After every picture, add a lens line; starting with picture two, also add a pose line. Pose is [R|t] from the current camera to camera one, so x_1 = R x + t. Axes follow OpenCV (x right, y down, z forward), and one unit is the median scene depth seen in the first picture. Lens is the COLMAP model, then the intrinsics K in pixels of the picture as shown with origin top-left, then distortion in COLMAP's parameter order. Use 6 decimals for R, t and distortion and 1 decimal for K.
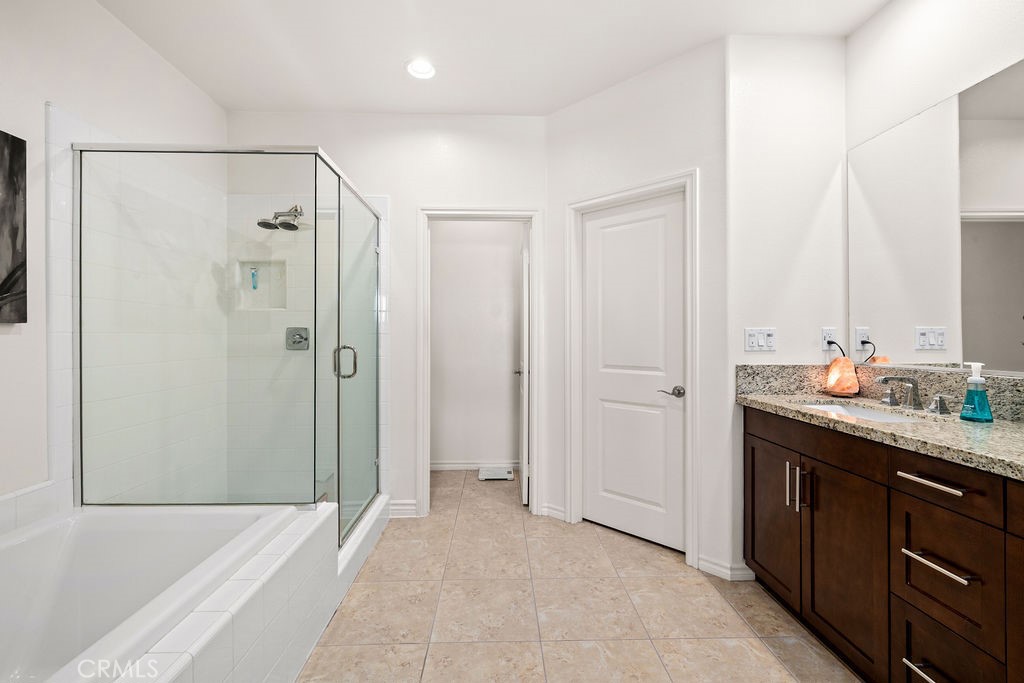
lens RADIAL K [[432.2, 0, 506.8], [0, 432.2, 337.1], [0, 0, 1]] dist [0.000310, 0.000108]
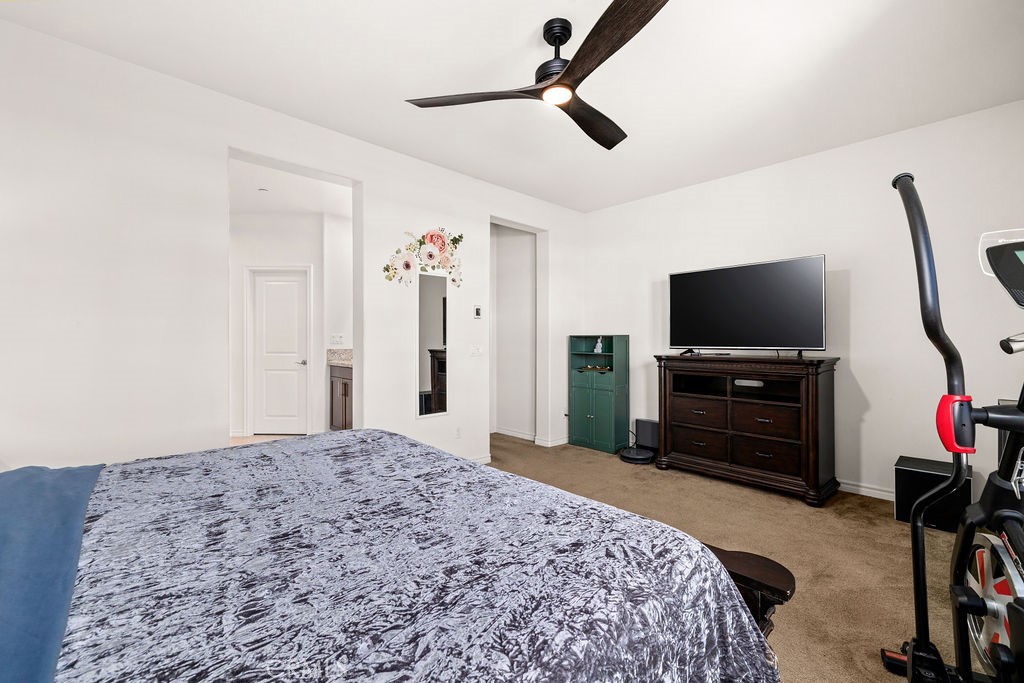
lens RADIAL K [[432.2, 0, 507.0], [0, 432.2, 338.8], [0, 0, 1]] dist [0.000310, 0.000108]
pose [[0.738233, 0.004539, 0.674530, -0.359811], [-0.002785, 0.999989, -0.003681, 0.012770], [-0.674540, 0.000839, 0.738238, -1.462129]]
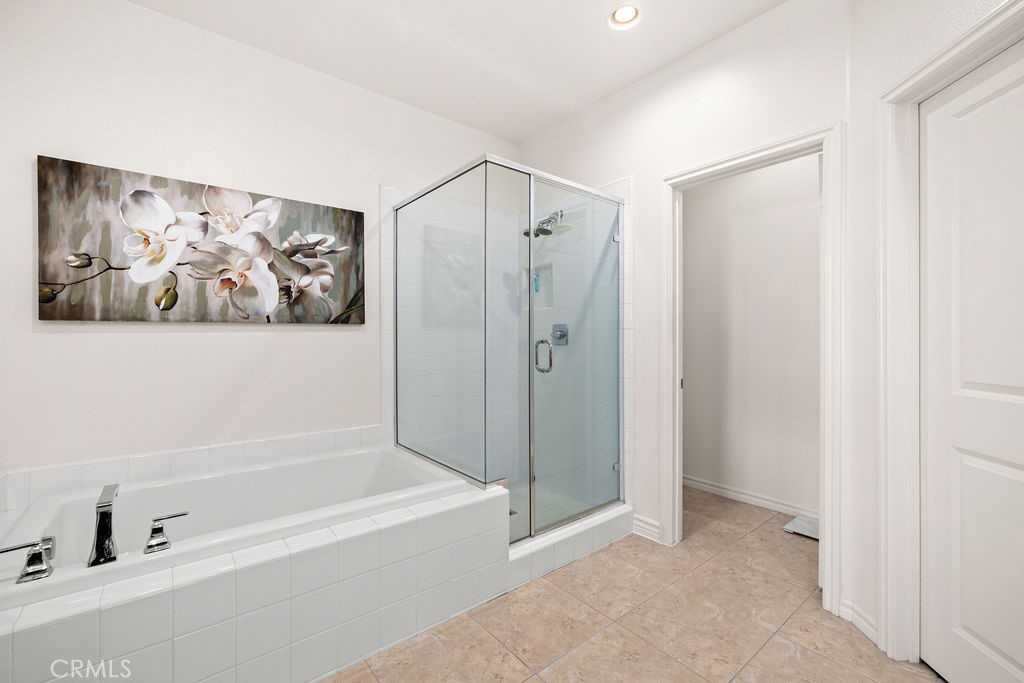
lens RADIAL K [[432.2, 0, 514.1], [0, 432.2, 339.4], [0, 0, 1]] dist [0.000310, 0.000108]
pose [[0.605844, 0.001956, -0.795581, 0.376851], [0.000972, 0.999994, 0.003199, 0.014787], [0.795583, -0.002711, 0.605839, 0.326236]]
